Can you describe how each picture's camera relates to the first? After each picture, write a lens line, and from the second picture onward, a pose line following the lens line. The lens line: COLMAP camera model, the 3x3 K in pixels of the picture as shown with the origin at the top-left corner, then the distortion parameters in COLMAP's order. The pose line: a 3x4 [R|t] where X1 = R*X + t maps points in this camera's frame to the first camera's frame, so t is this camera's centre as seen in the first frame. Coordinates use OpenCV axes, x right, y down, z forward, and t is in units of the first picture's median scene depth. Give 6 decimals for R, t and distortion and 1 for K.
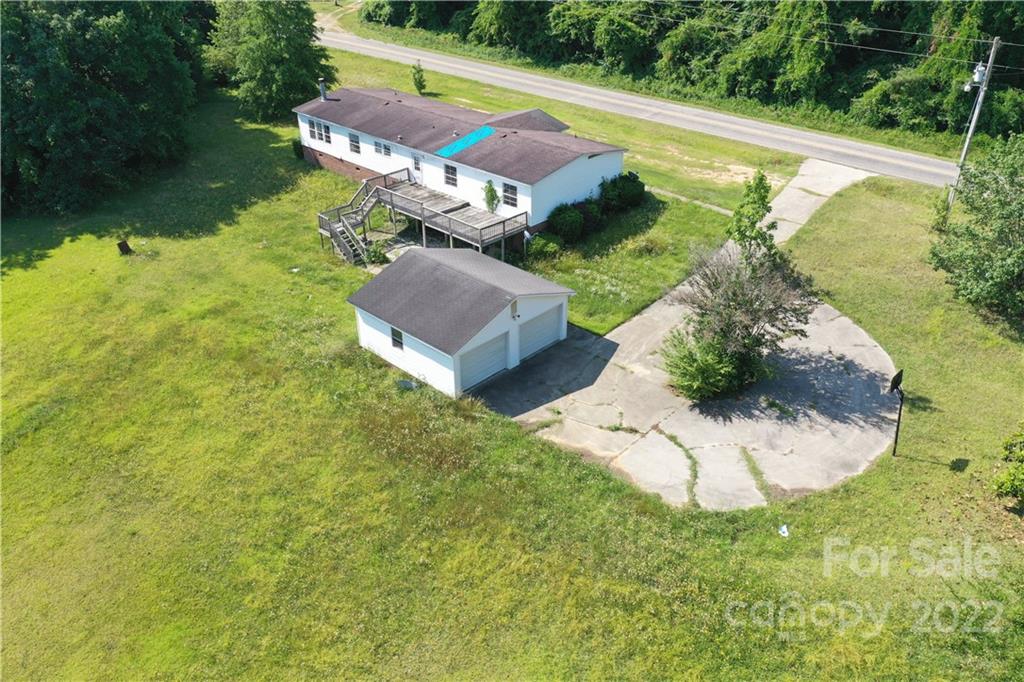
lens RADIAL K [[814.7, 0, 514.5], [0, 814.7, 335.5], [0, 0, 1]] dist [0.009229, 0.004369]
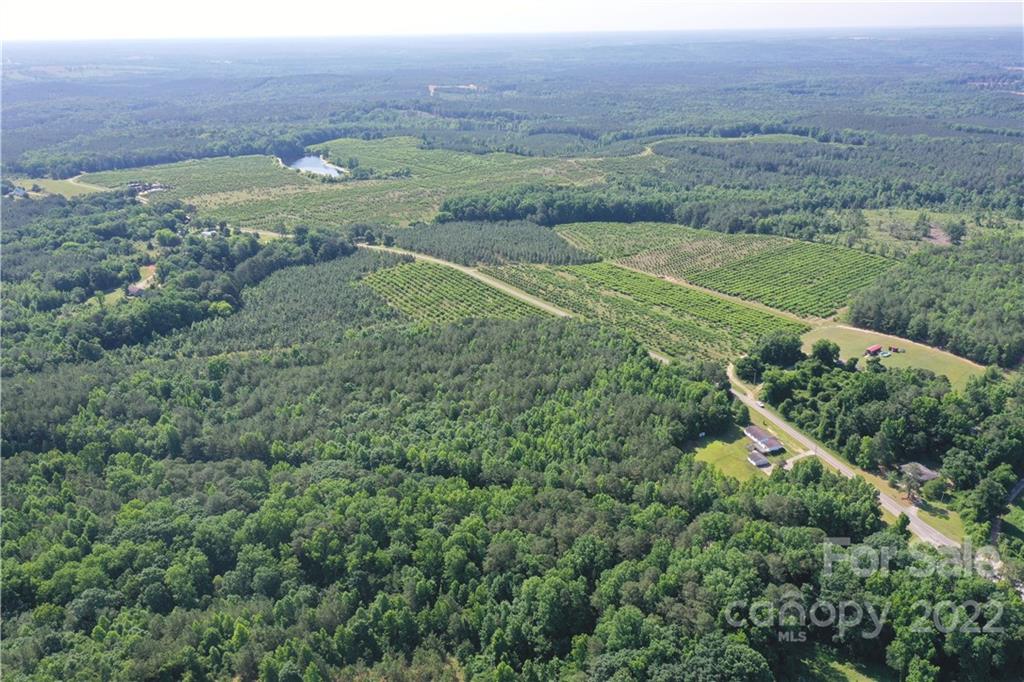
lens RADIAL K [[814.7, 0, 514.5], [0, 814.7, 335.5], [0, 0, 1]] dist [0.009229, 0.004369]
pose [[0.881796, 0.164539, -0.441999, 1.170212], [-0.230303, 0.968061, -0.099087, 0.145320], [0.411579, 0.189169, 0.891526, -7.518167]]
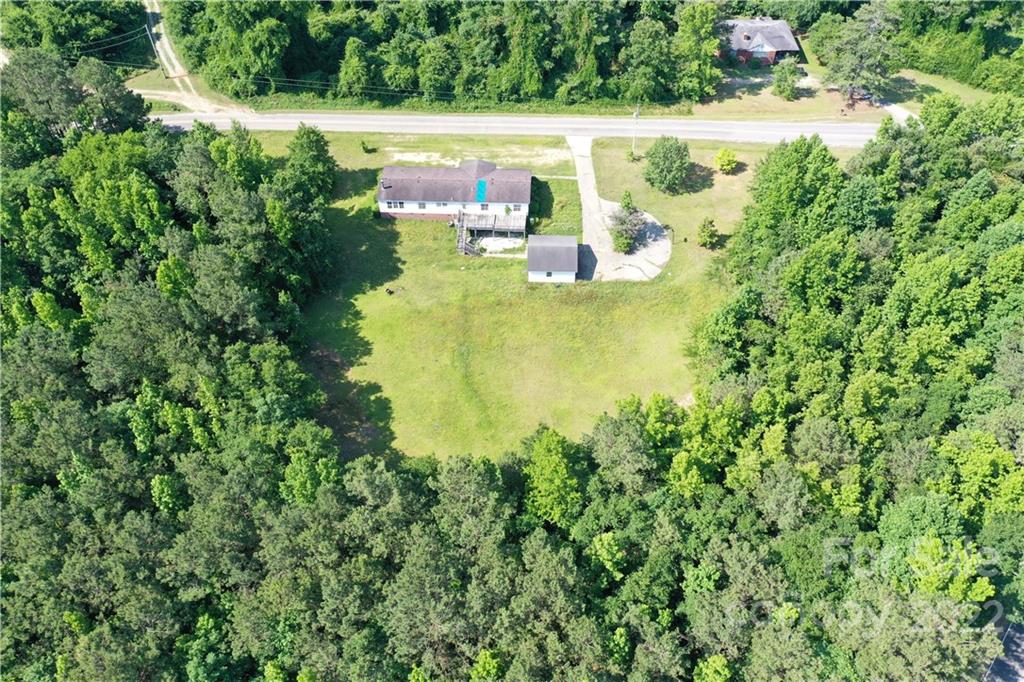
lens RADIAL K [[814.7, 0, 514.5], [0, 814.7, 335.5], [0, 0, 1]] dist [0.009229, 0.004369]
pose [[0.749841, -0.484217, 0.450858, -1.257502], [0.331186, 0.864631, 0.377795, -0.726917], [-0.572760, -0.133968, 0.808702, -1.083577]]
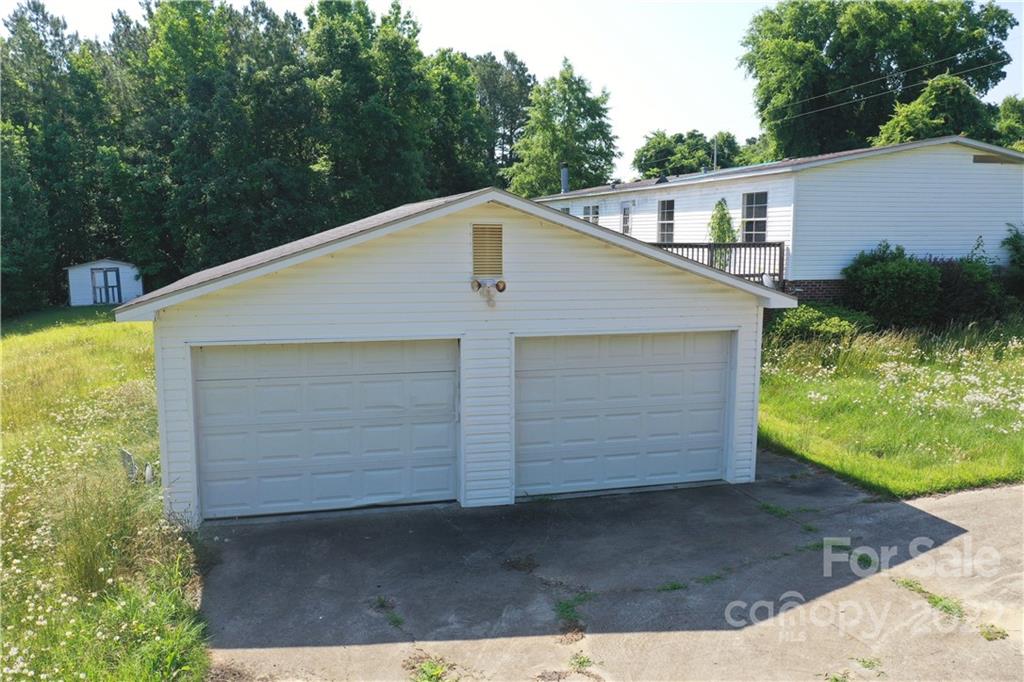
lens RADIAL K [[814.7, 0, 514.5], [0, 814.7, 335.5], [0, 0, 1]] dist [0.009229, 0.004369]
pose [[0.857819, 0.073128, -0.508723, 0.097197], [-0.261829, 0.913929, -0.310127, 0.047519], [0.442258, 0.399231, 0.803133, 0.539703]]
